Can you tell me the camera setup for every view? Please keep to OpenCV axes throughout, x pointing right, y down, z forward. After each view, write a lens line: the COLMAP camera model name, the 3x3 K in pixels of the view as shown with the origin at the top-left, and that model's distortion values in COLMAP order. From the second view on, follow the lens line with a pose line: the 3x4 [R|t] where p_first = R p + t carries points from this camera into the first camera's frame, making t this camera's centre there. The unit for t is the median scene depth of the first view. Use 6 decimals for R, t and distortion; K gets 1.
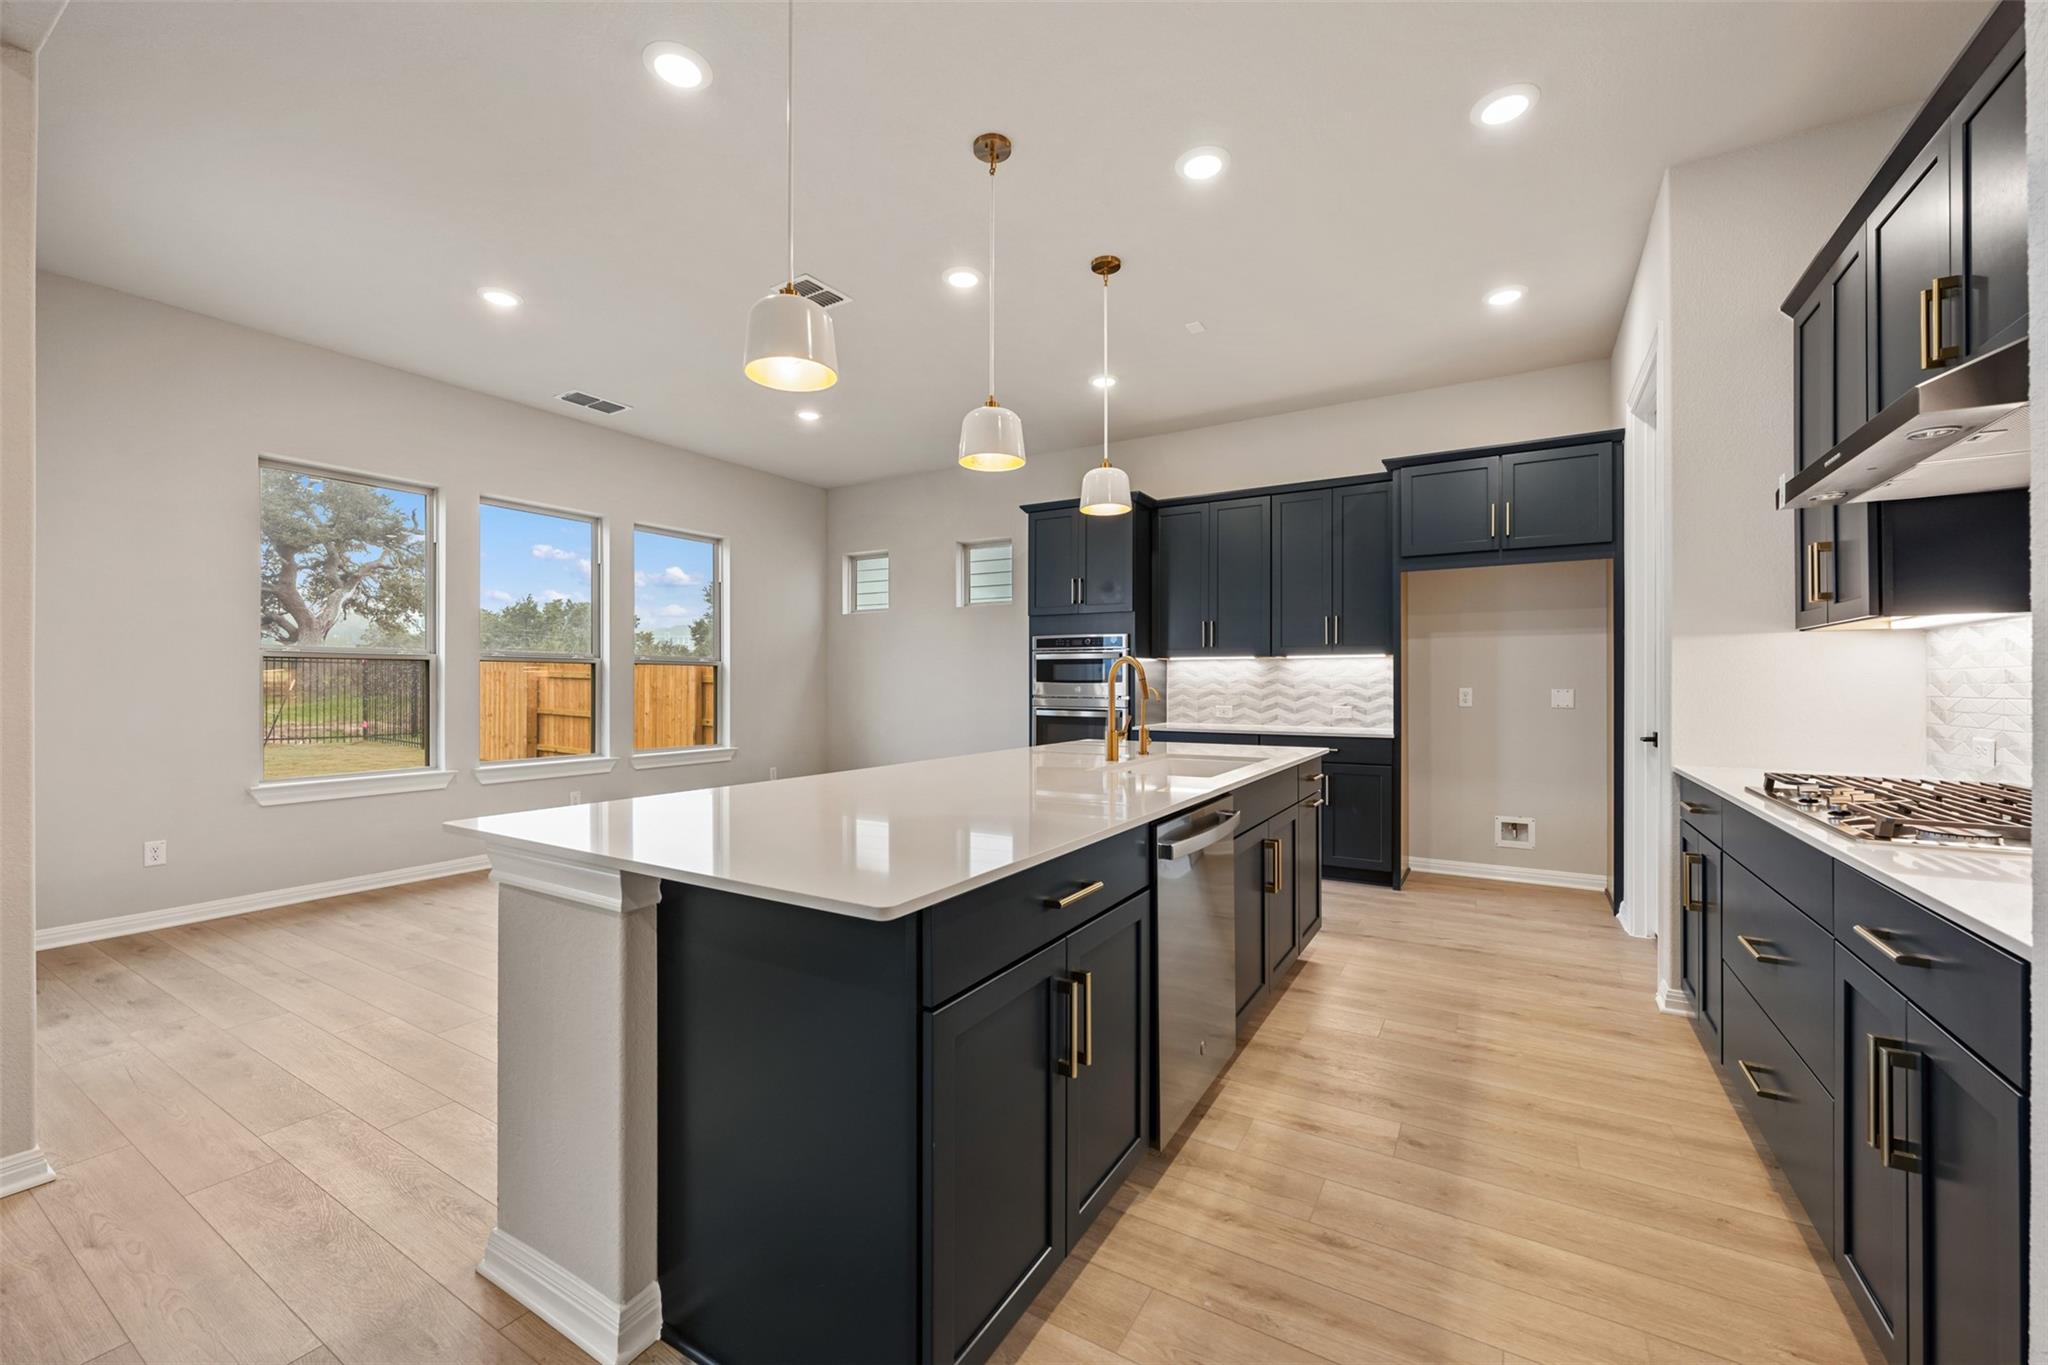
lens RADIAL K [[806.1, 0, 1020.9], [0, 806.1, 680.6], [0, 0, 1]] dist [-0.001683, -0.000145]
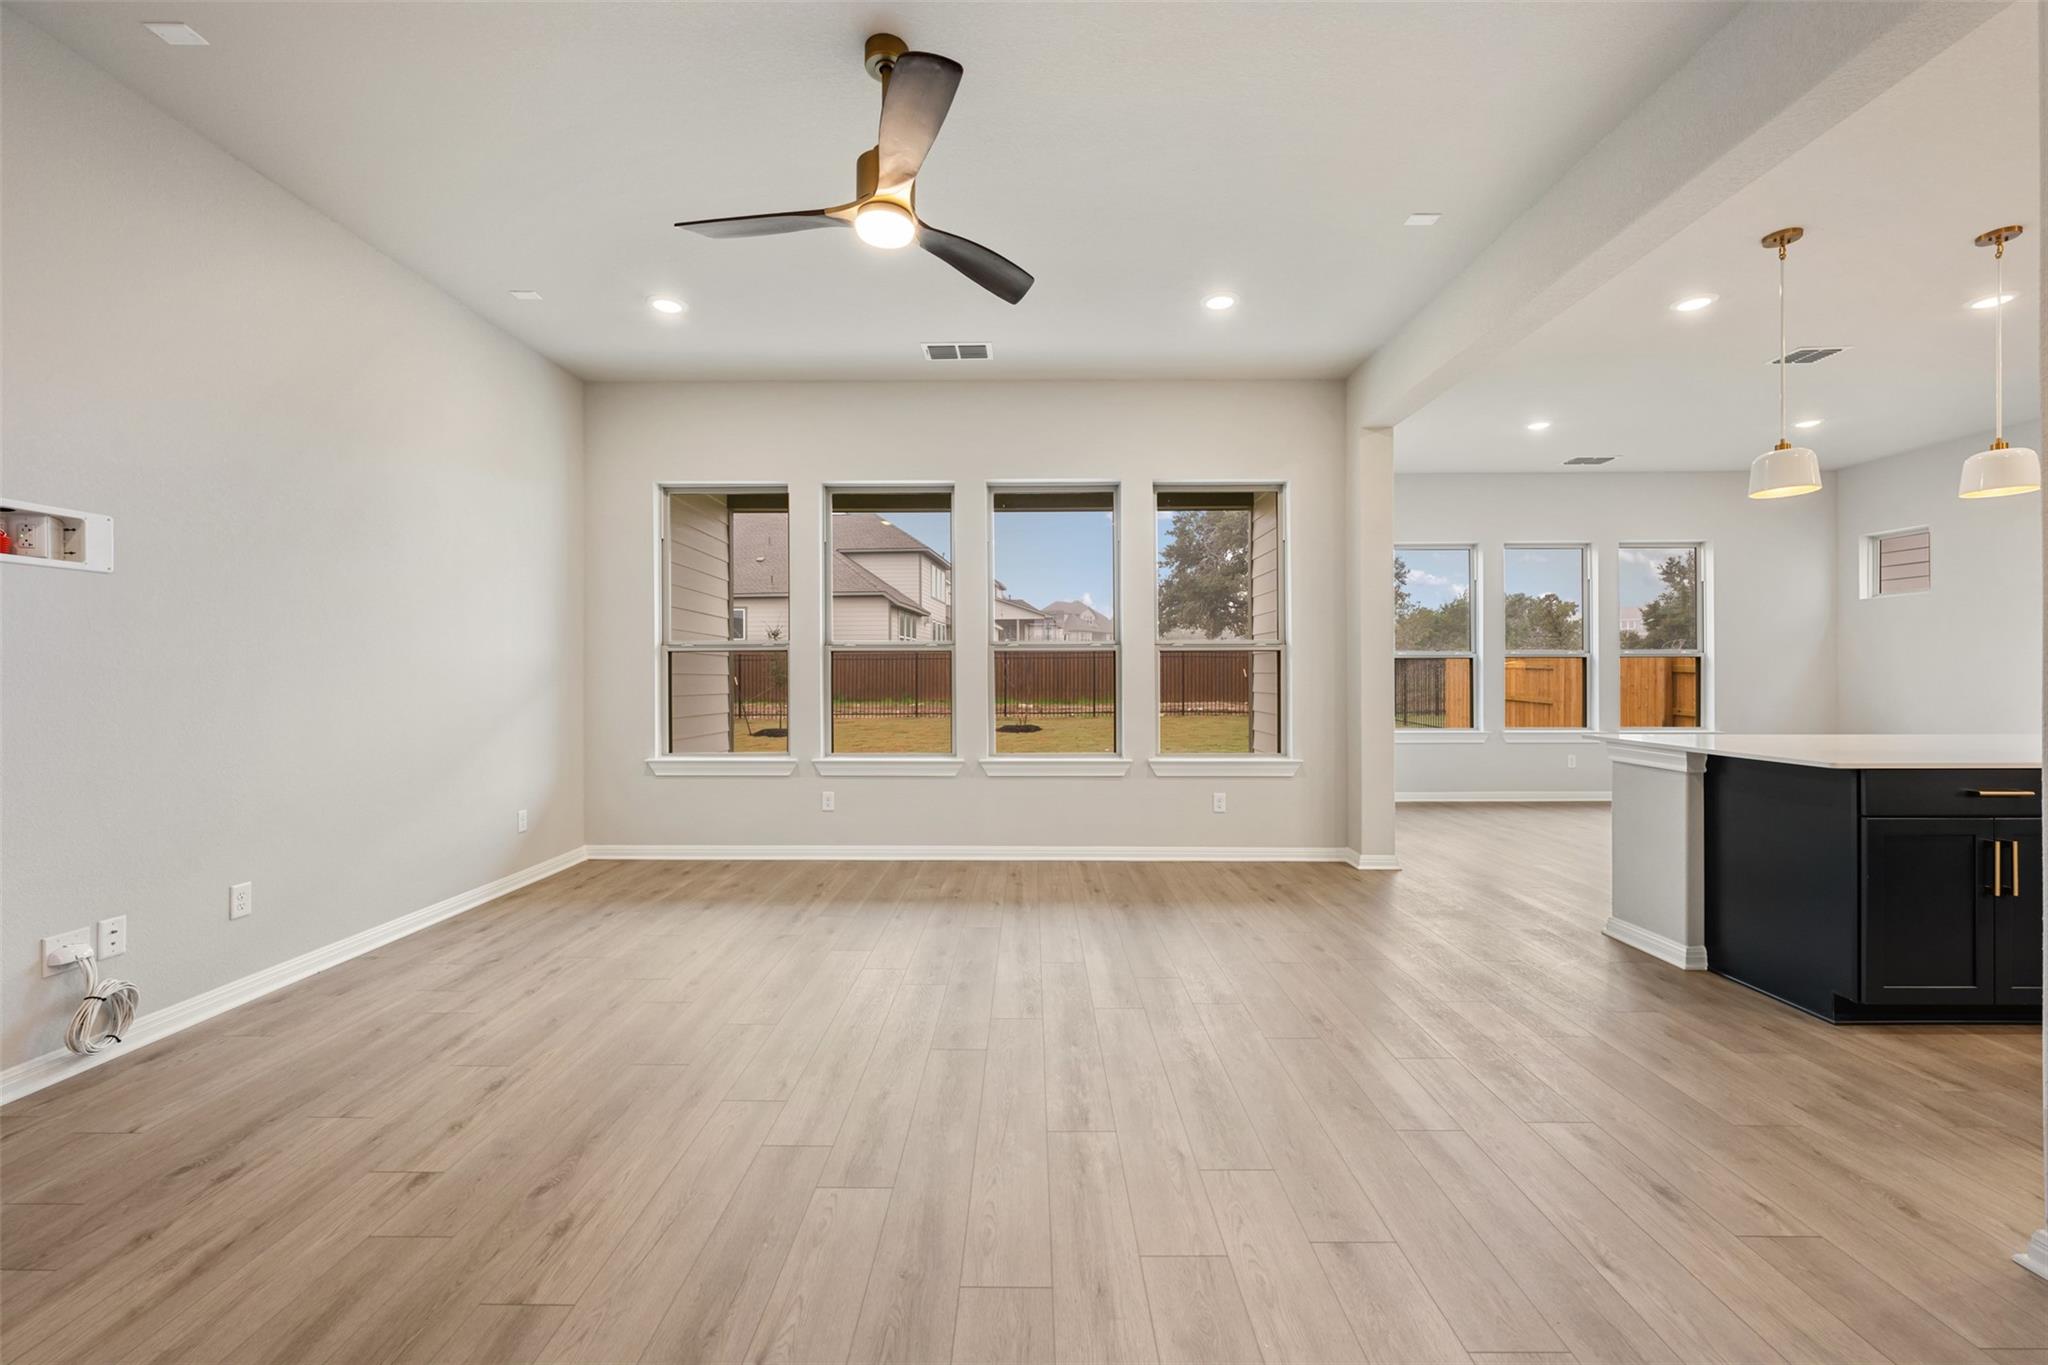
lens RADIAL K [[810.5, 0, 1022.8], [0, 810.5, 674.8], [0, 0, 1]] dist [-0.002354, 0.000464]
pose [[0.509281, -0.000536, -0.860600, 0.130703], [0.004911, 0.999985, 0.002283, -0.001459], [0.860586, -0.005389, 0.509277, -0.449373]]
